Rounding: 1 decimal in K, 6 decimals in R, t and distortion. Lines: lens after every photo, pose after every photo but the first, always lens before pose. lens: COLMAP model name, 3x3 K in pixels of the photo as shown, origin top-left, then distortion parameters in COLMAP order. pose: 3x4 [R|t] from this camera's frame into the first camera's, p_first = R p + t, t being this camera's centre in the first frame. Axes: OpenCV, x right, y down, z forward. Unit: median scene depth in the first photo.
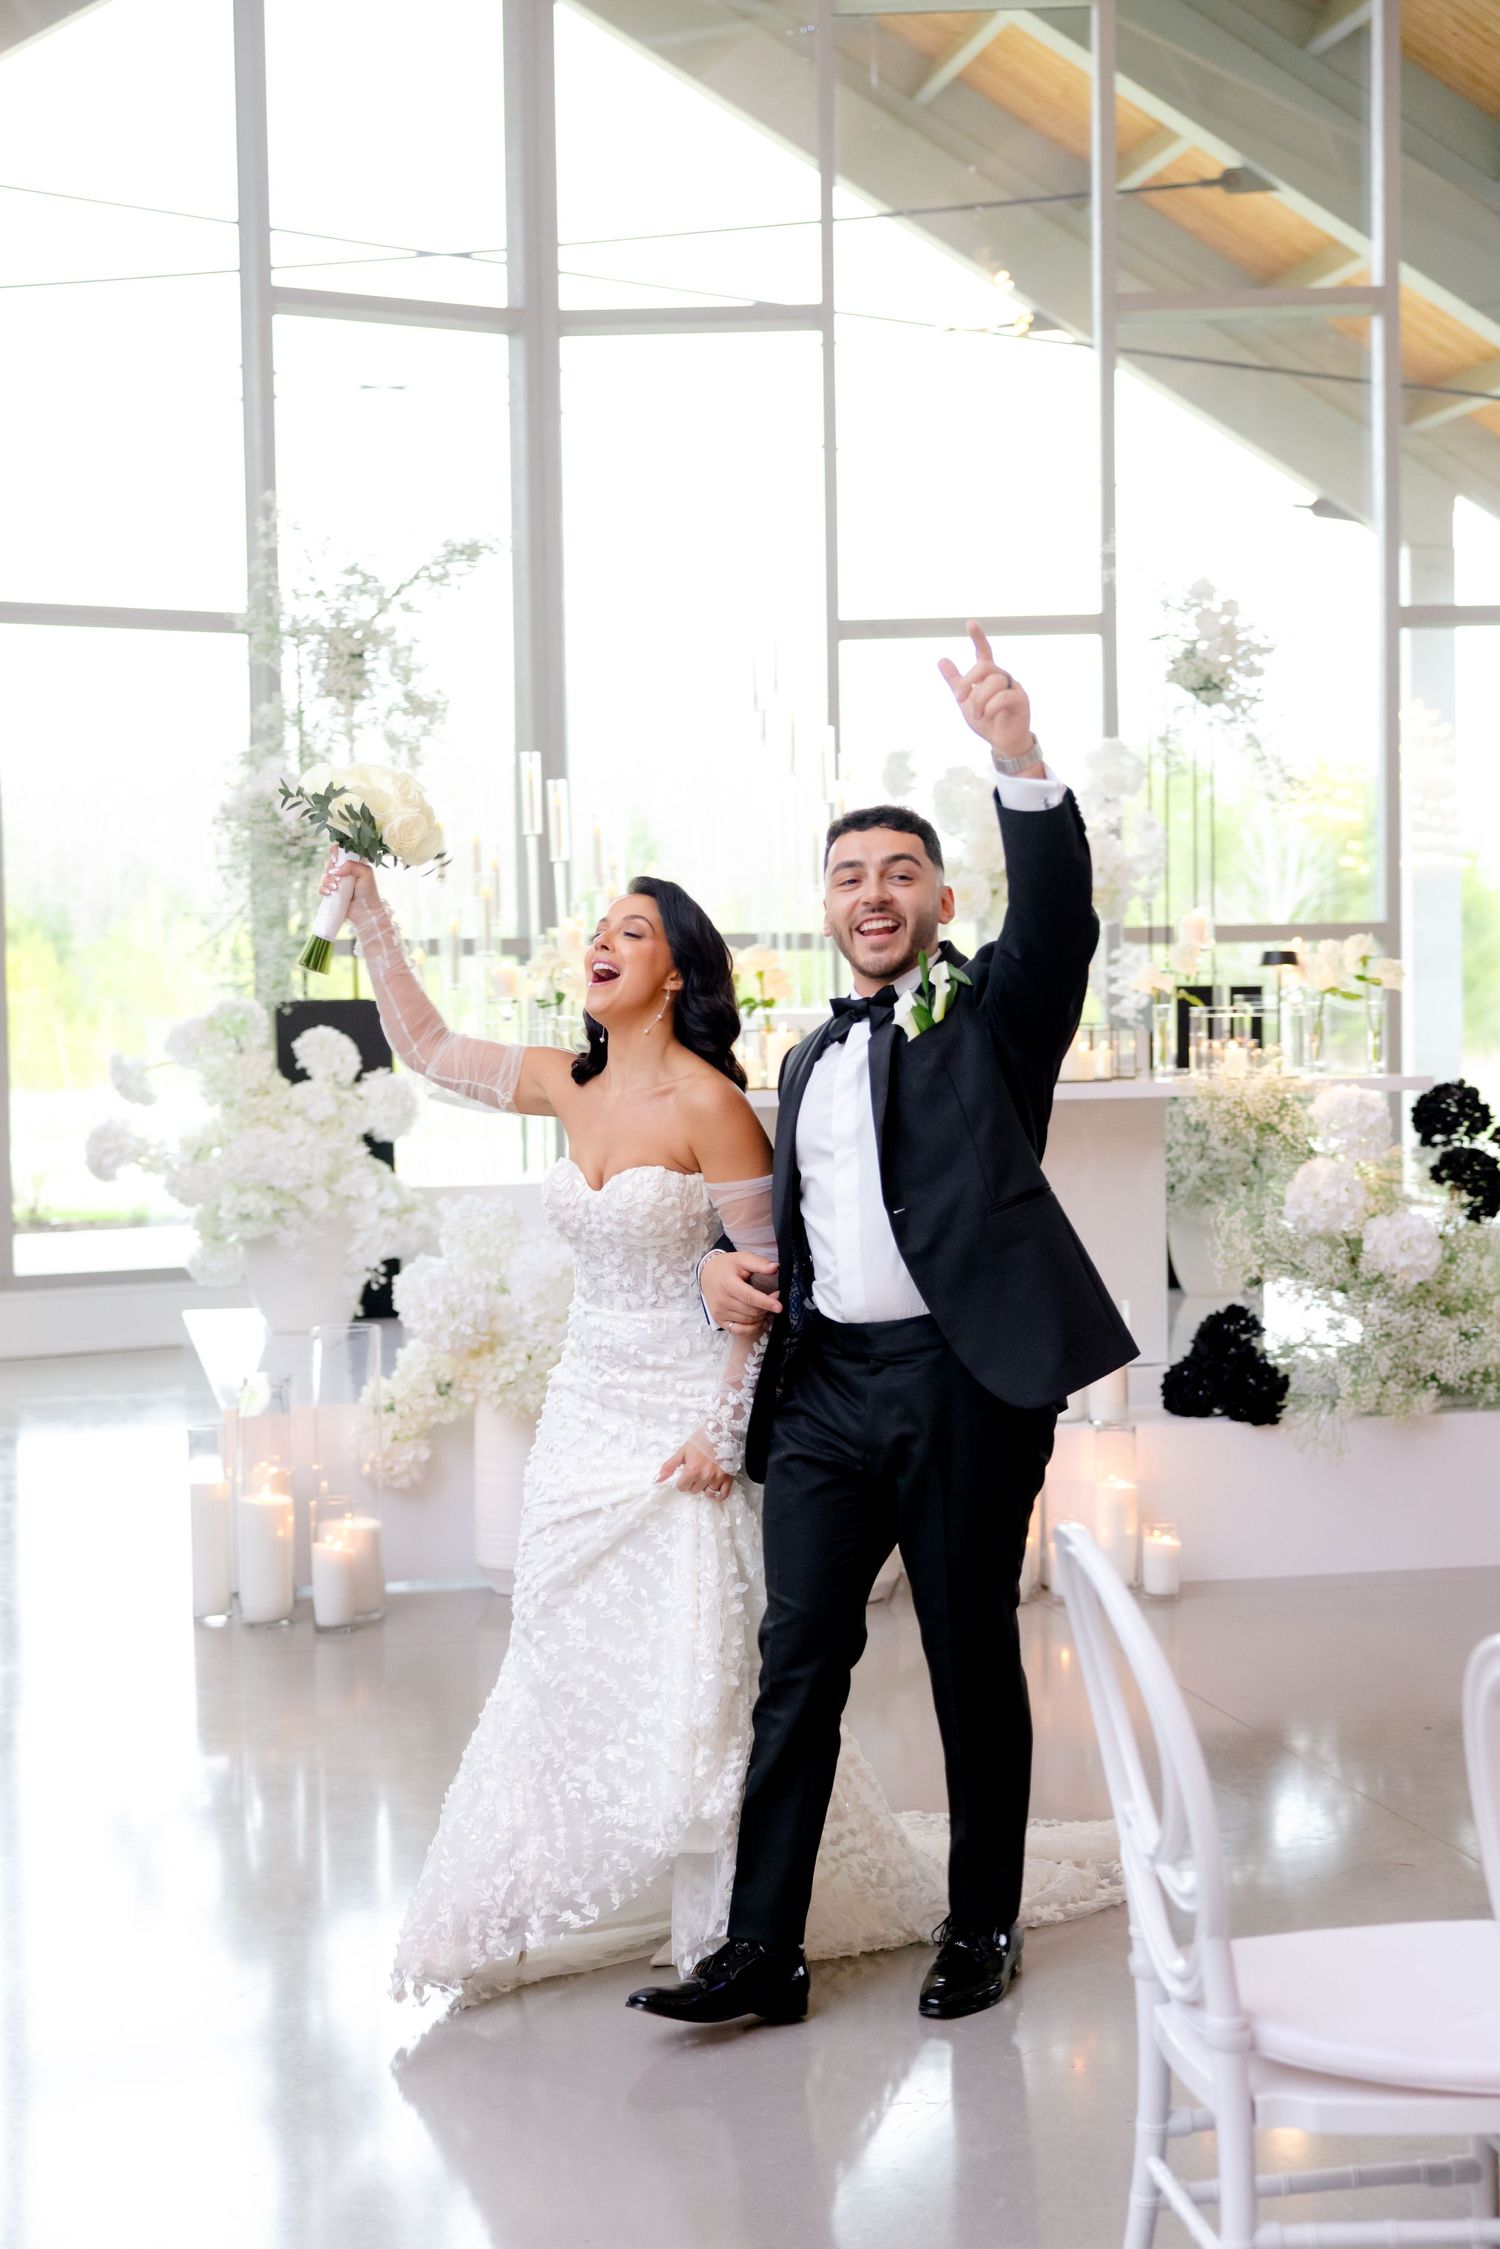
lens RADIAL K [[2903.2, 0, 748.9], [0, 2903.2, 1132.5], [0, 0, 1]] dist [0.017555, 0.070037]
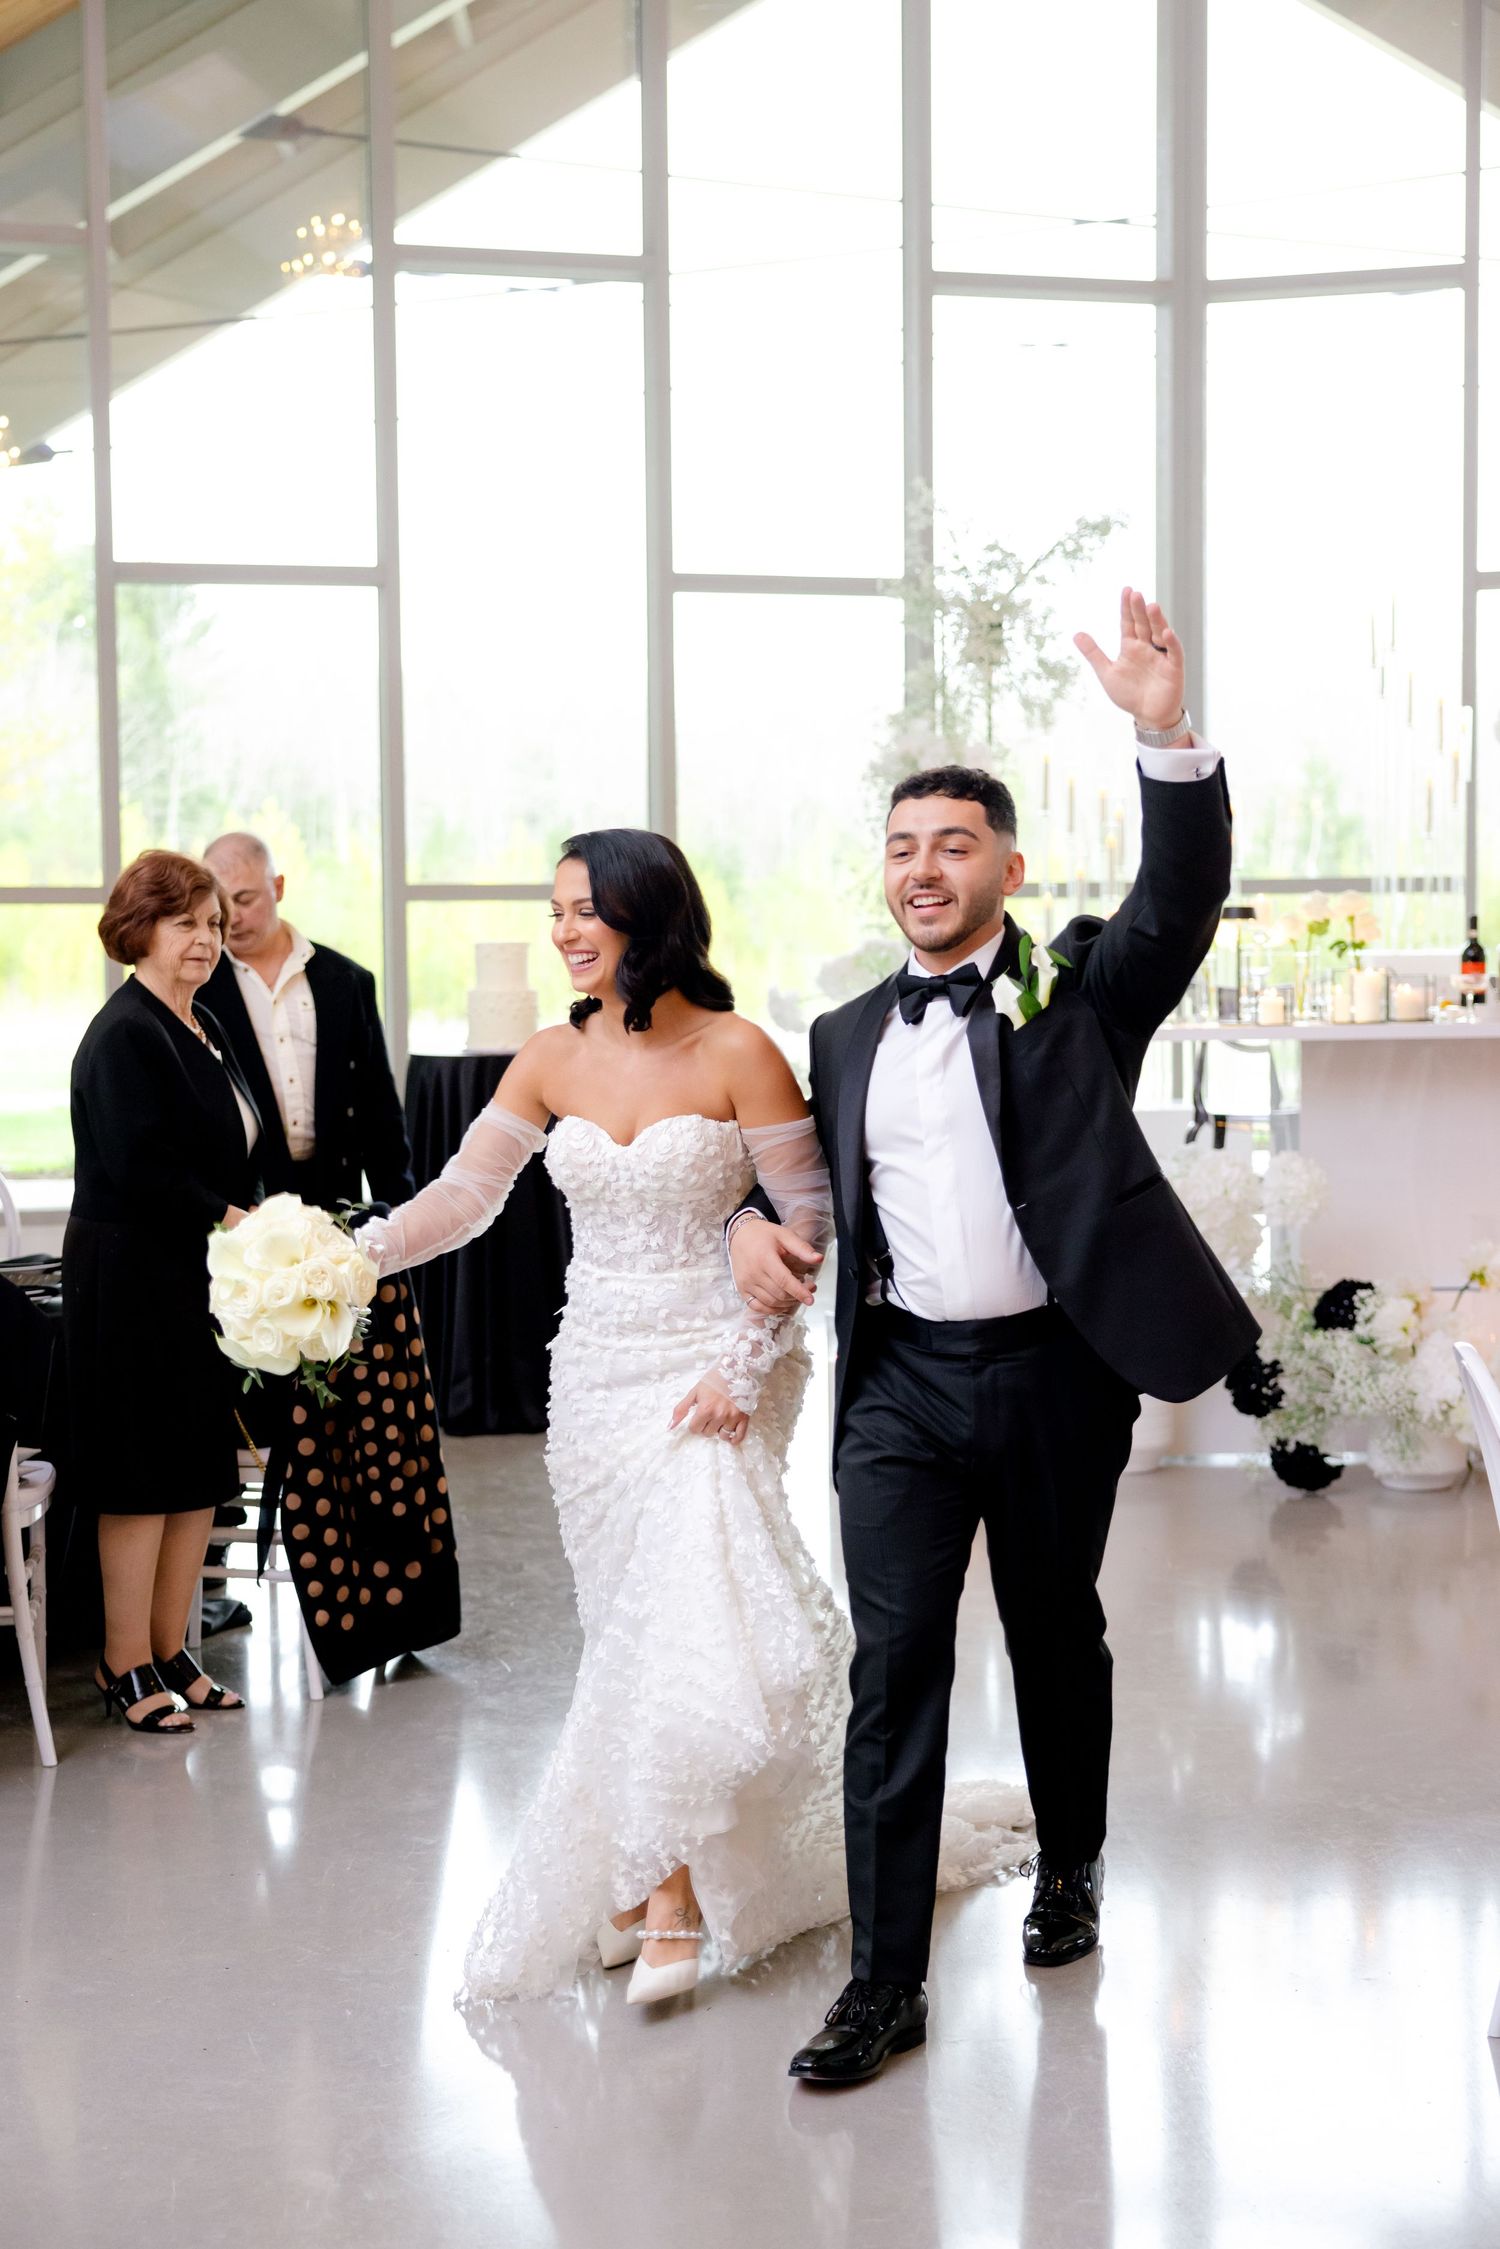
lens RADIAL K [[3045.5, 0, 703.2], [0, 3045.5, 1123.0], [0, 0, 1]] dist [-0.000888, 0.019365]
pose [[0.971730, 0.022308, -0.235037, 0.031672], [-0.019538, 0.999710, 0.014107, 0.009092], [0.235284, -0.009116, 0.971884, -0.141702]]
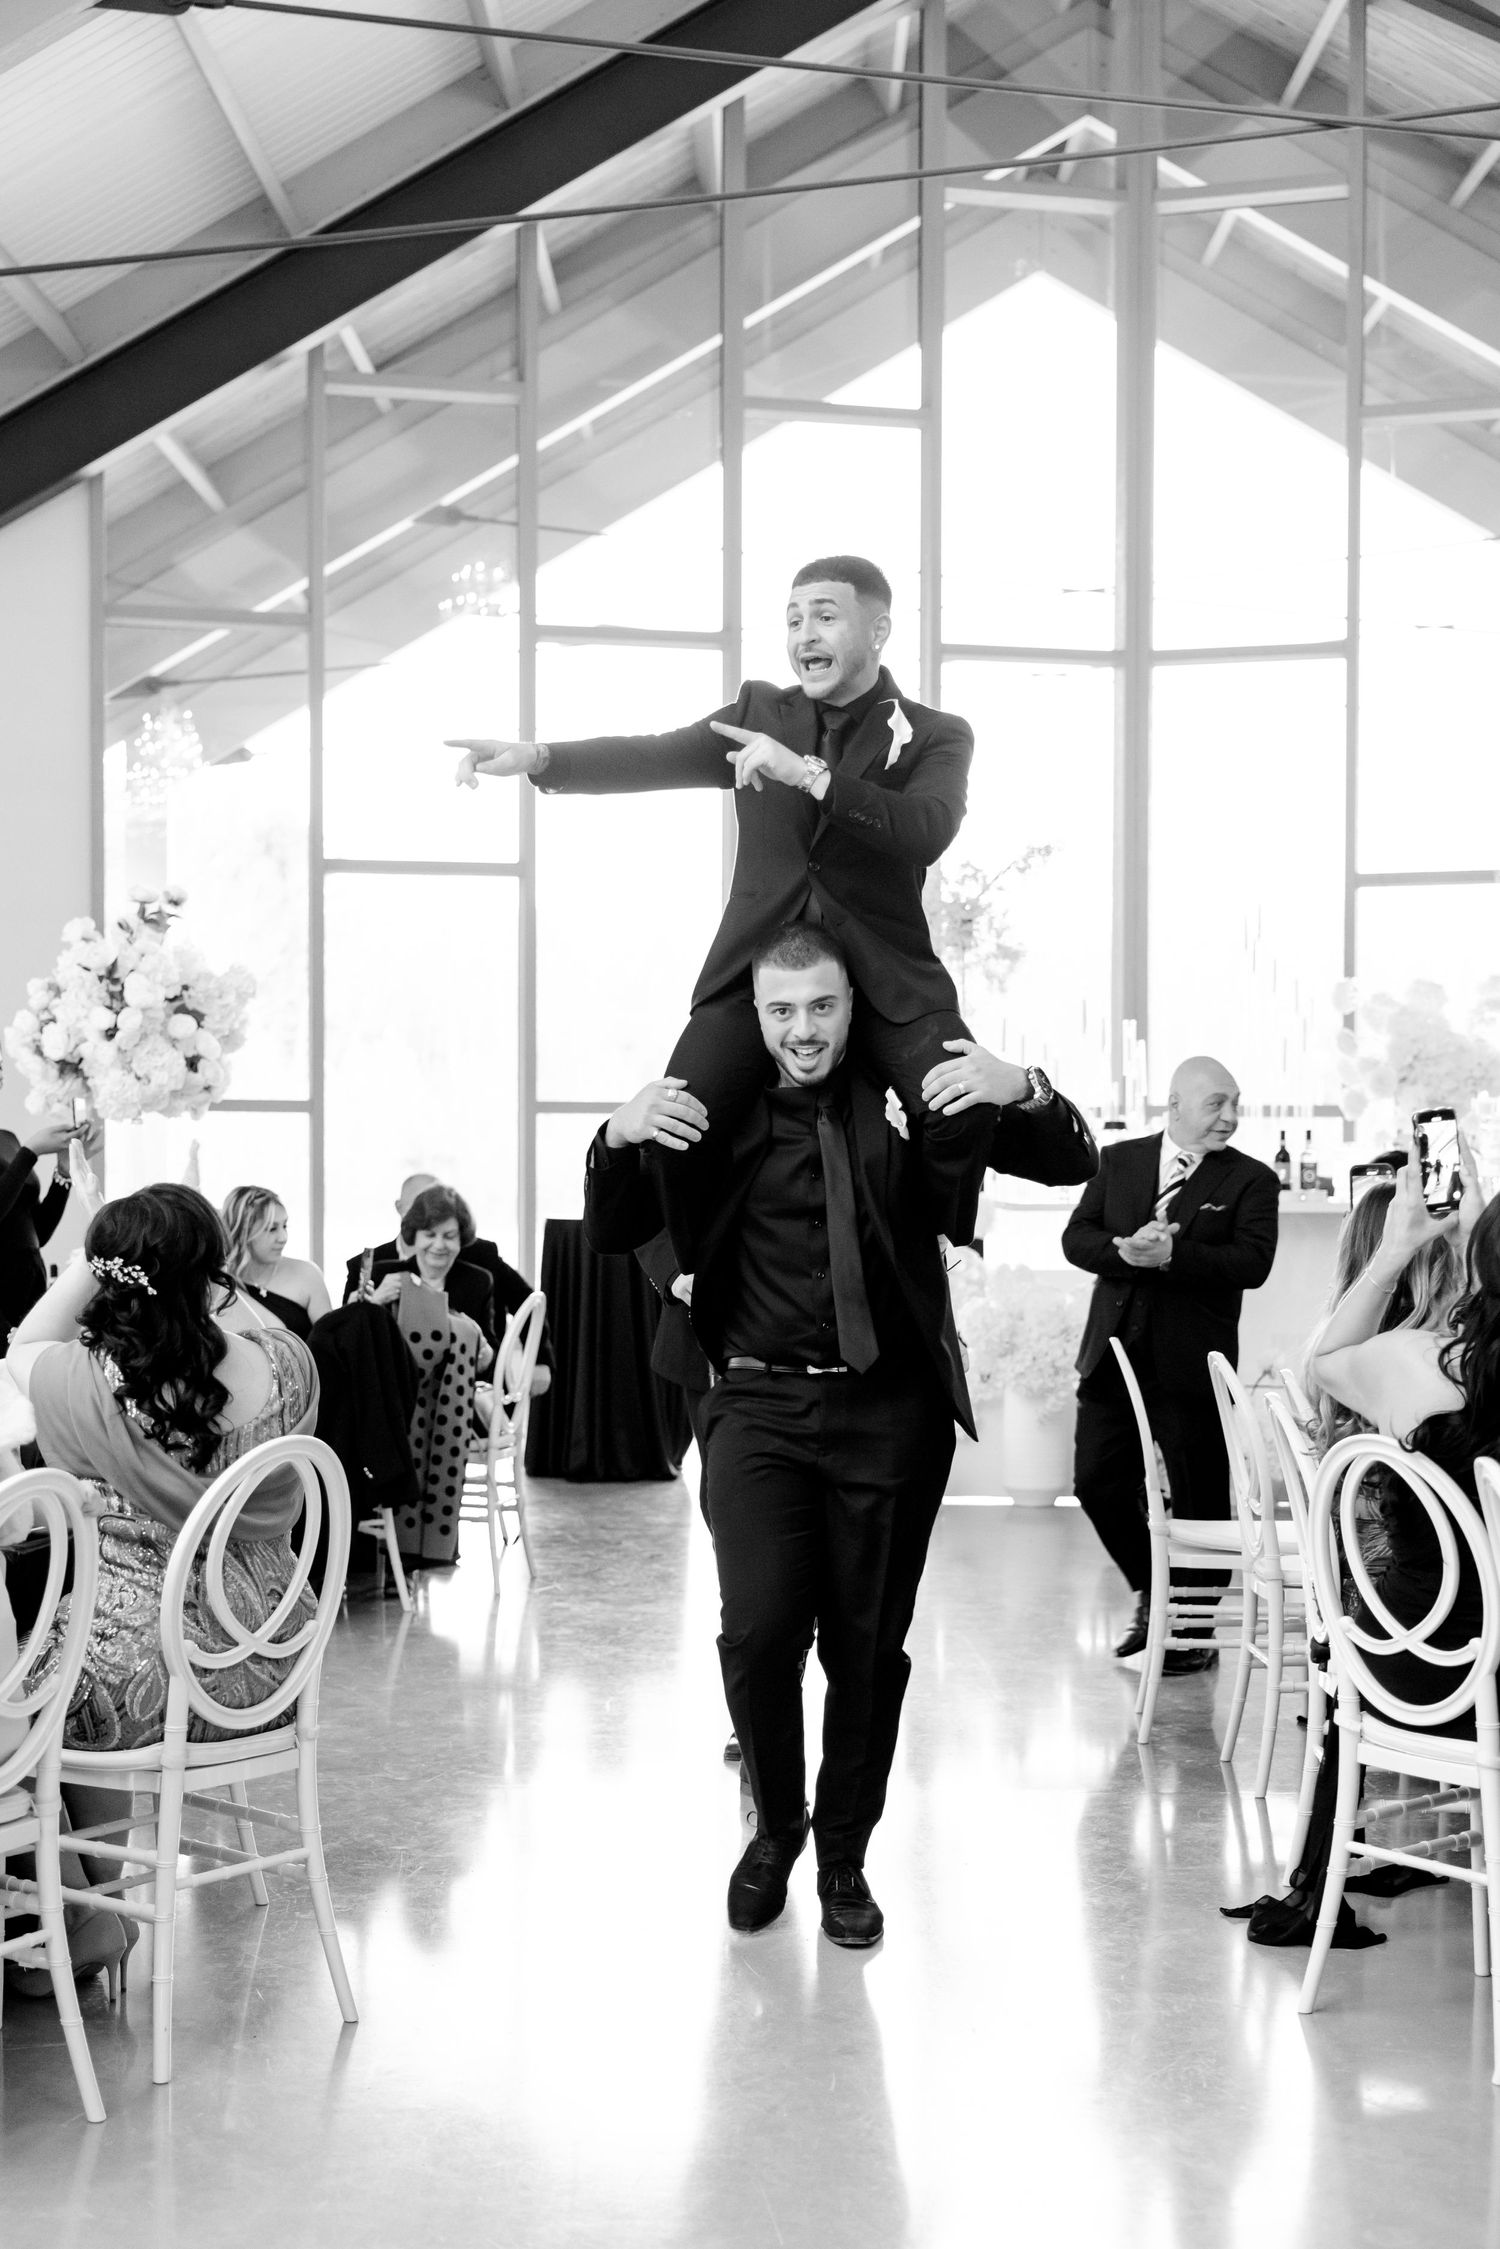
lens RADIAL K [[2939.5, 0, 654.7], [0, 2939.5, 1171.4], [0, 0, 1]] dist [-0.006244, -0.273000]
pose [[0.959501, 0.021573, -0.280876, 0.144504], [-0.034586, 0.998542, -0.041454, 0.037483], [0.279572, 0.049490, 0.958848, -0.522622]]
